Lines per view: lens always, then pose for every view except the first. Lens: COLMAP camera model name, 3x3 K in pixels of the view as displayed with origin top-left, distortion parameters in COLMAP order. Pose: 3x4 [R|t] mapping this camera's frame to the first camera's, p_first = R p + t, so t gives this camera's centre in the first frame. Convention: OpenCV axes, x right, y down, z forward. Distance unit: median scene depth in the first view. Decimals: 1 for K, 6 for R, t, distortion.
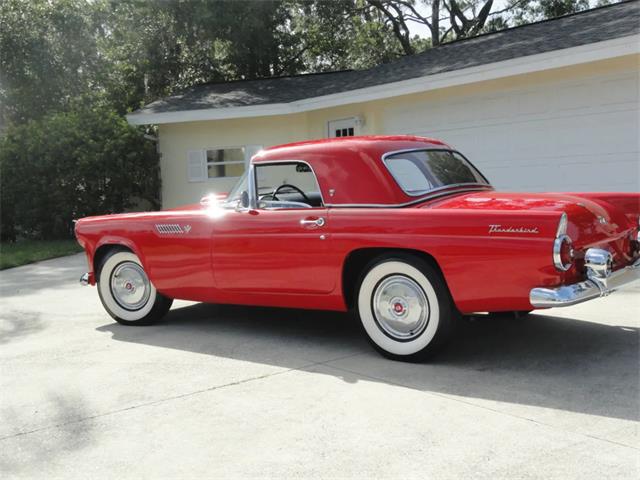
lens RADIAL K [[743.0, 0, 320.0], [0, 743.0, 240.0], [0, 0, 1]] dist [-0.007416, 0.007352]
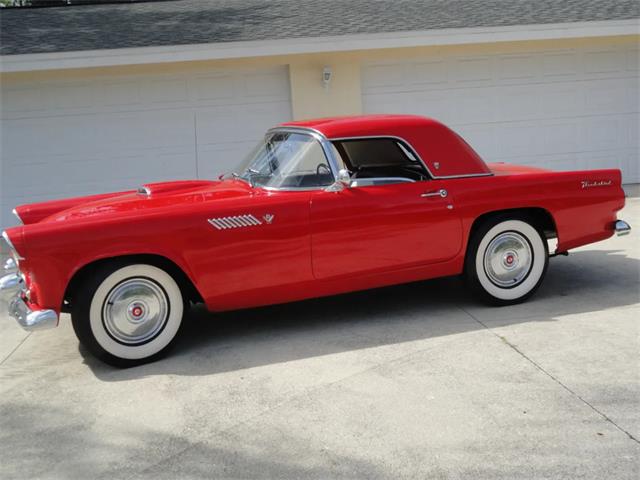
lens RADIAL K [[743.0, 0, 320.0], [0, 743.0, 240.0], [0, 0, 1]] dist [-0.007416, 0.007352]
pose [[0.532488, -0.104374, 0.839978, -0.882311], [0.109570, 0.992518, 0.053868, -0.030914], [-0.839316, 0.063352, 0.539940, 0.524479]]
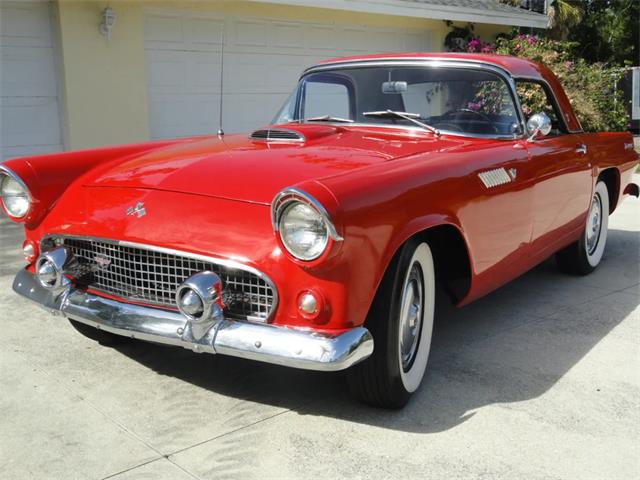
lens RADIAL K [[746.5, 0, 320.0], [0, 746.5, 240.0], [0, 0, 1]] dist [-0.009485, 0.006414]
pose [[-0.060357, -0.126308, 0.990153, -0.818671], [0.098933, 0.986320, 0.131850, -0.060593], [-0.993262, 0.105916, -0.047036, 1.241958]]
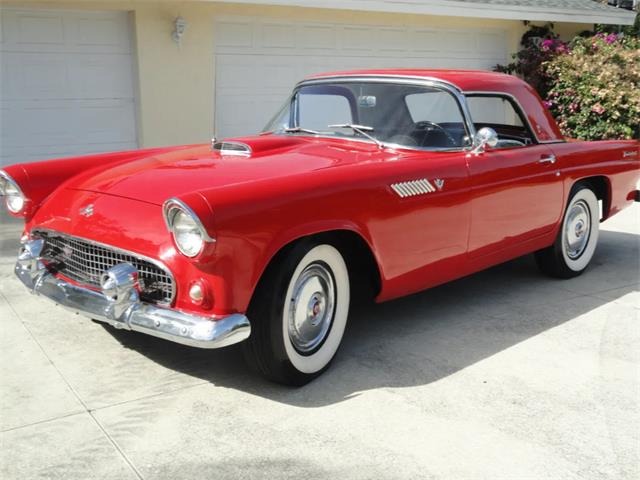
lens RADIAL K [[743.0, 0, 320.0], [0, 743.0, 240.0], [0, 0, 1]] dist [-0.007416, 0.007352]
pose [[0.104690, -0.137178, 0.984999, -0.899170], [0.089314, 0.987736, 0.128067, -0.063819], [-0.990486, 0.074566, 0.115658, 1.075312]]
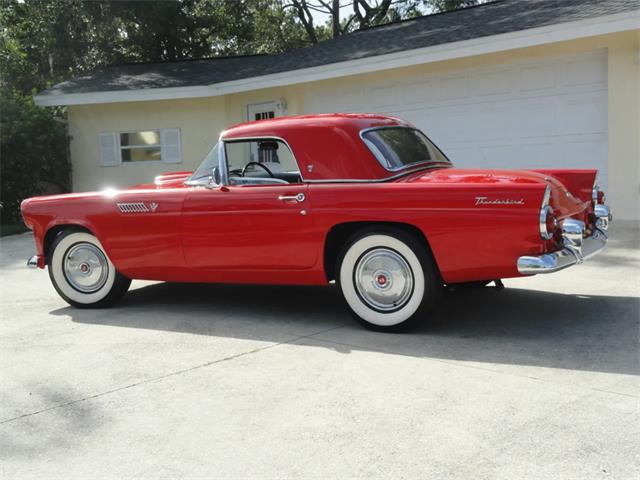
lens RADIAL K [[743.0, 0, 320.0], [0, 743.0, 240.0], [0, 0, 1]] dist [-0.007416, 0.007352]
pose [[0.989032, -0.013665, 0.147070, -0.110121], [0.011329, 0.999796, 0.016709, 0.015276], [-0.147268, -0.014860, 0.988985, -0.000963]]
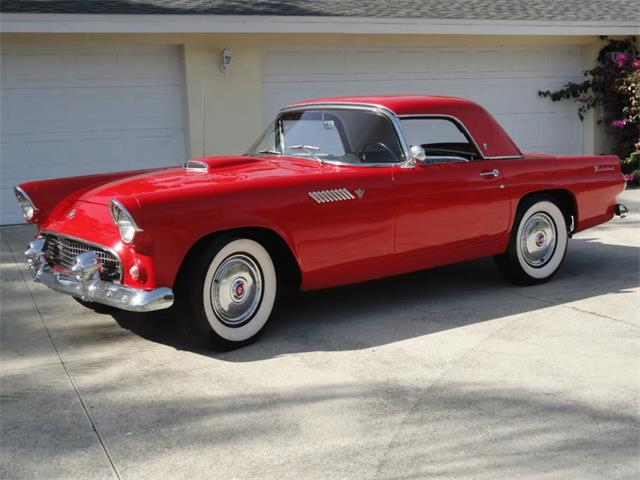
lens RADIAL K [[860.1, 0, 320.0], [0, 860.1, 240.0], [0, 0, 1]] dist [-0.017981, -0.031901]
pose [[0.257234, -0.084868, 0.962615, -1.140077], [0.103055, 0.992865, 0.059996, -0.025974], [-0.960838, 0.083769, 0.264145, 0.830616]]
